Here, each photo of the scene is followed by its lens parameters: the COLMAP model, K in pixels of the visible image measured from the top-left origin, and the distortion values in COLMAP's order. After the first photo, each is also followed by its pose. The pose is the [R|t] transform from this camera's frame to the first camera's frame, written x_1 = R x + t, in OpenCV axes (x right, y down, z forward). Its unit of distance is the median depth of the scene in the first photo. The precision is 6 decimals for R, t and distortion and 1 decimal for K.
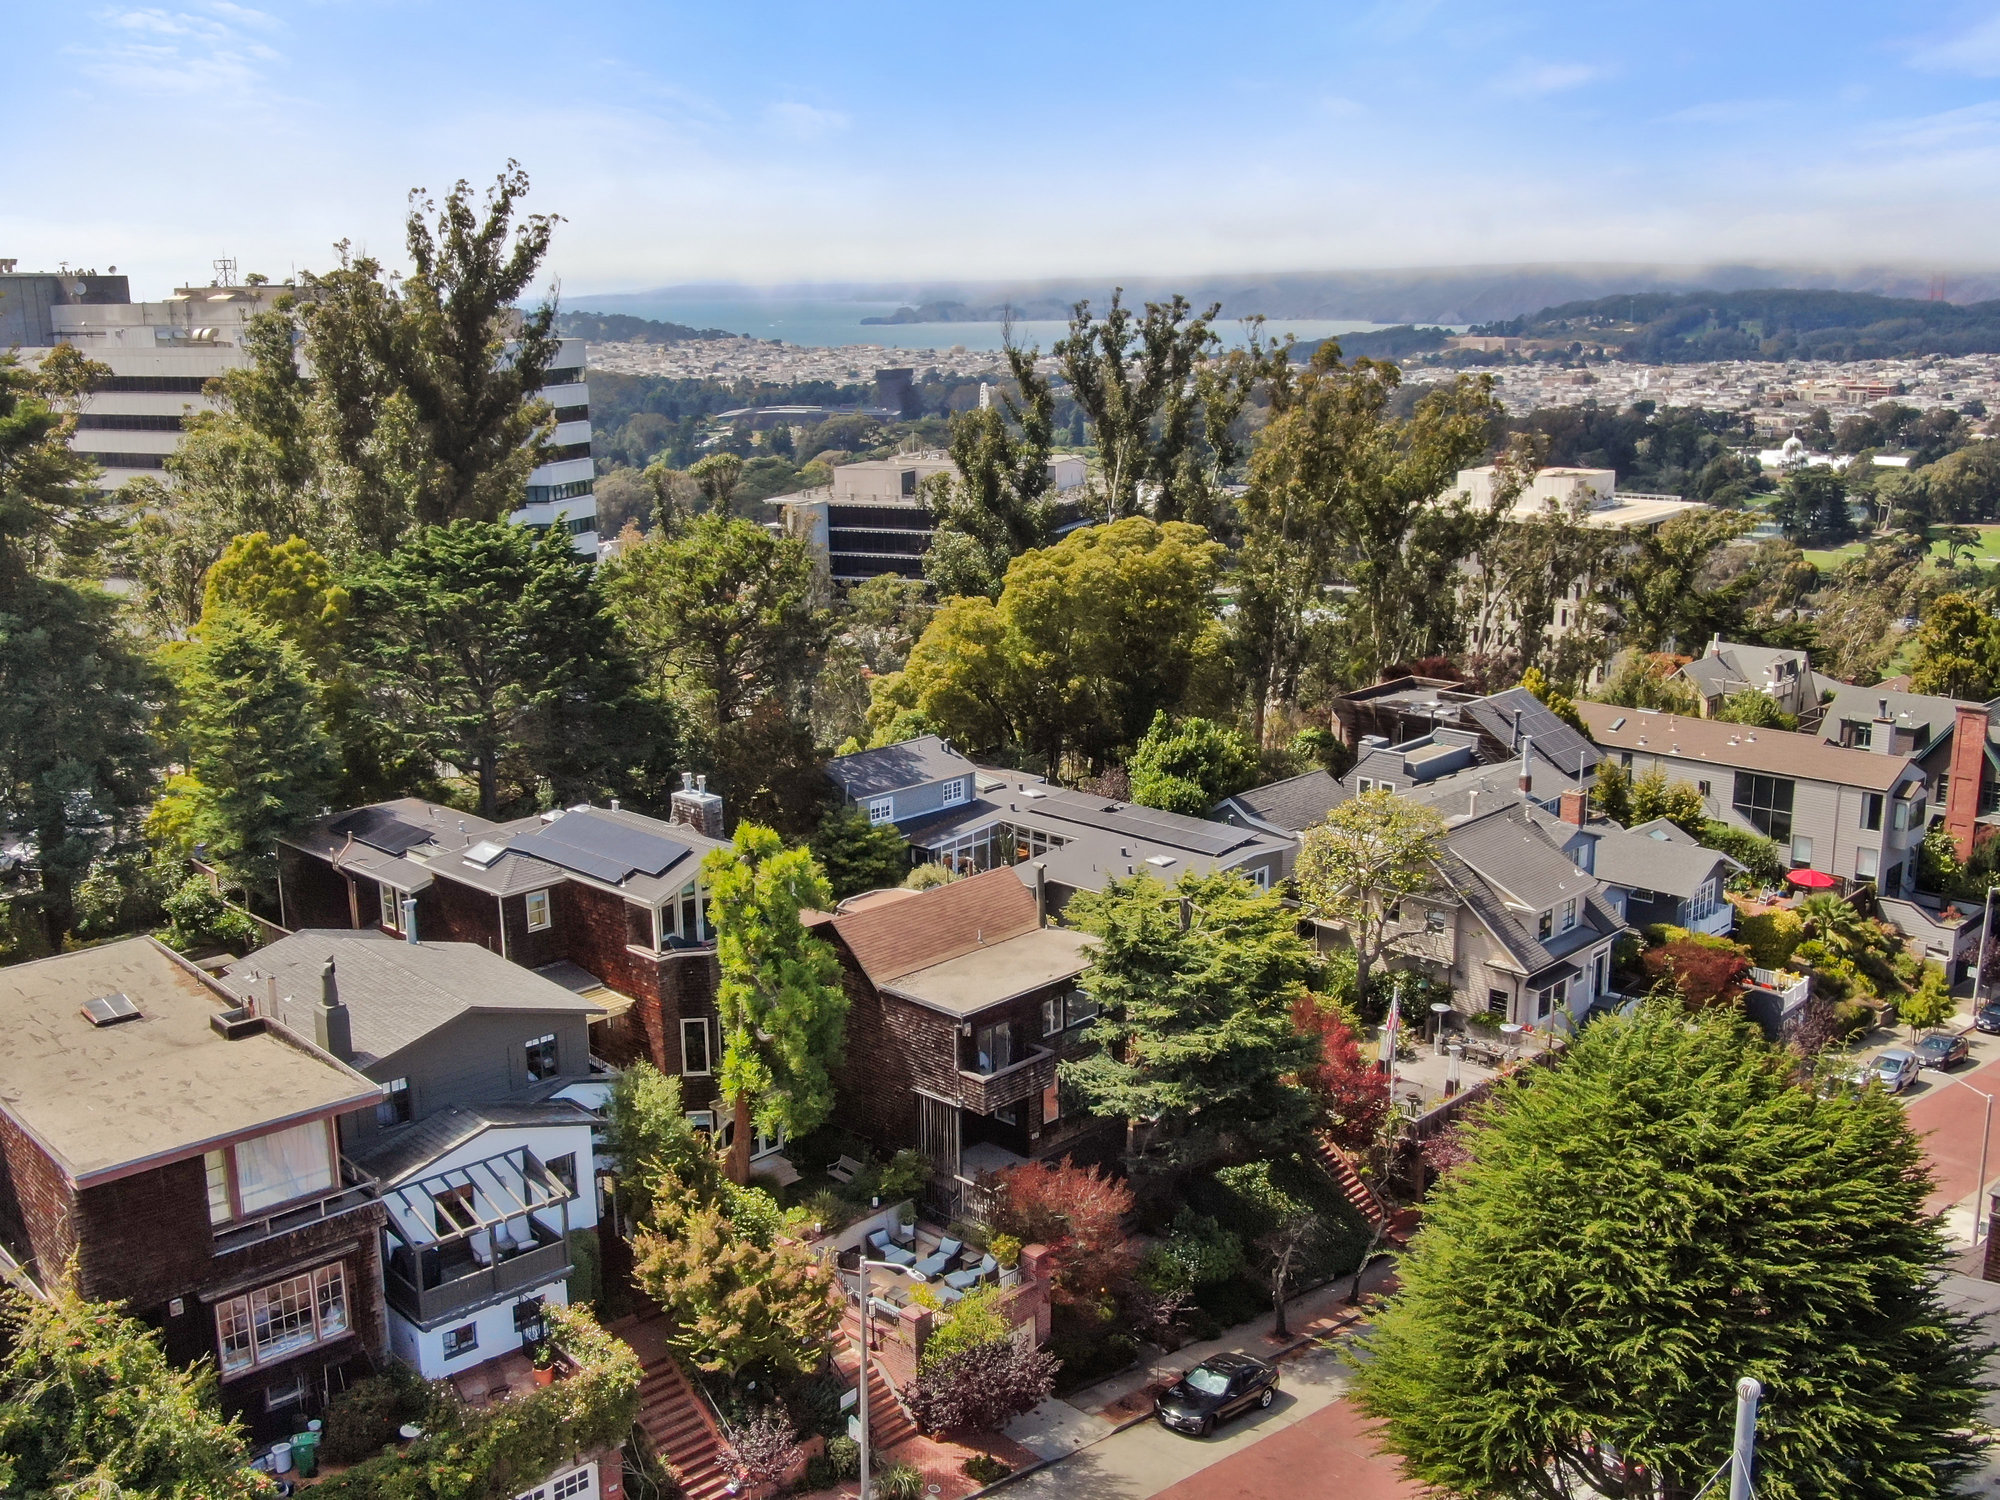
lens RADIAL K [[2082.5, 0, 993.9], [0, 2082.5, 755.9], [0, 0, 1]] dist [0.010410, 0.000000]
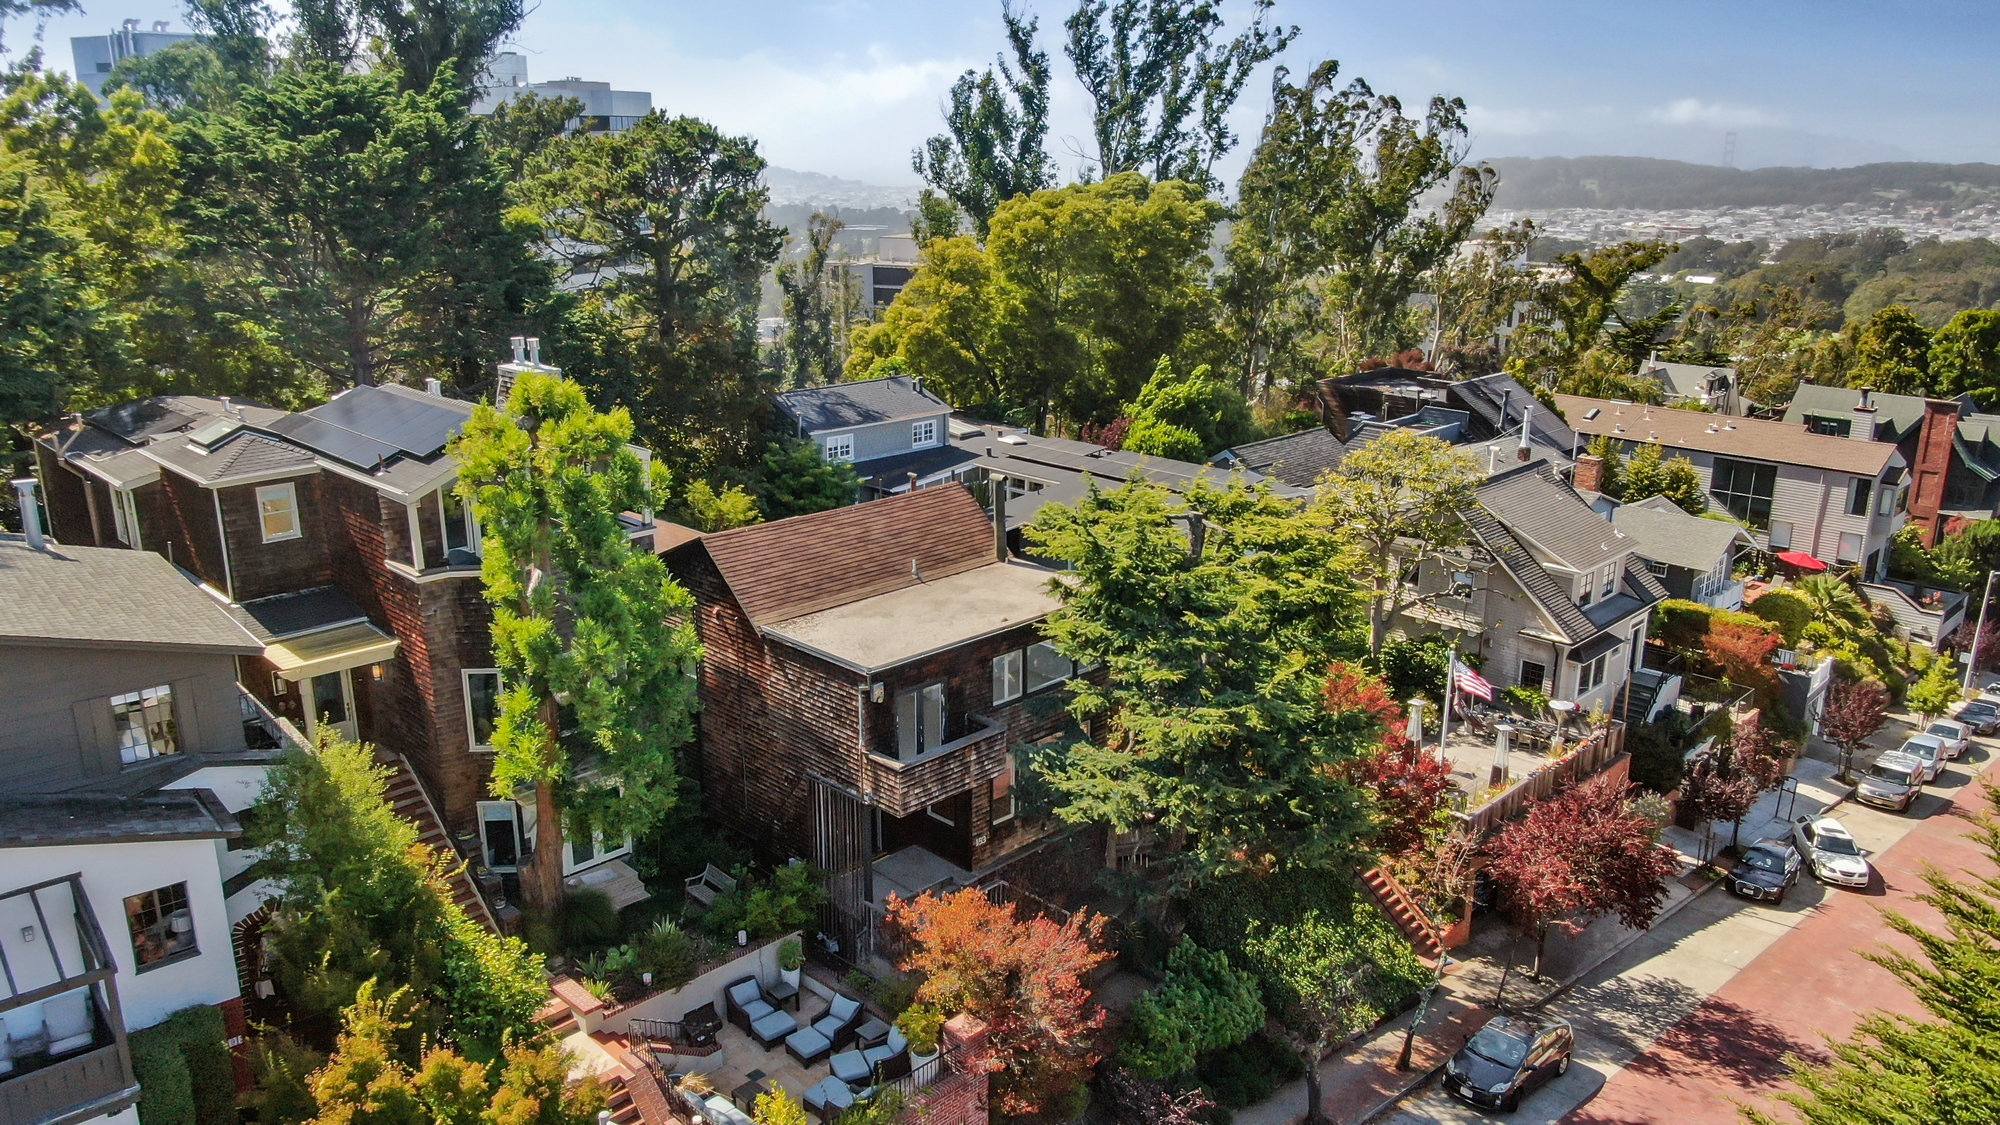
lens RADIAL K [[1413.9, 0, 1011.1], [0, 1413.9, 561.6], [0, 0, 1]] dist [-0.001774, -0.002805]
pose [[0.999786, 0.019347, -0.007312, 0.026331], [-0.019087, 0.999236, 0.034114, 0.056142], [0.007966, -0.033968, 0.999391, 0.421258]]
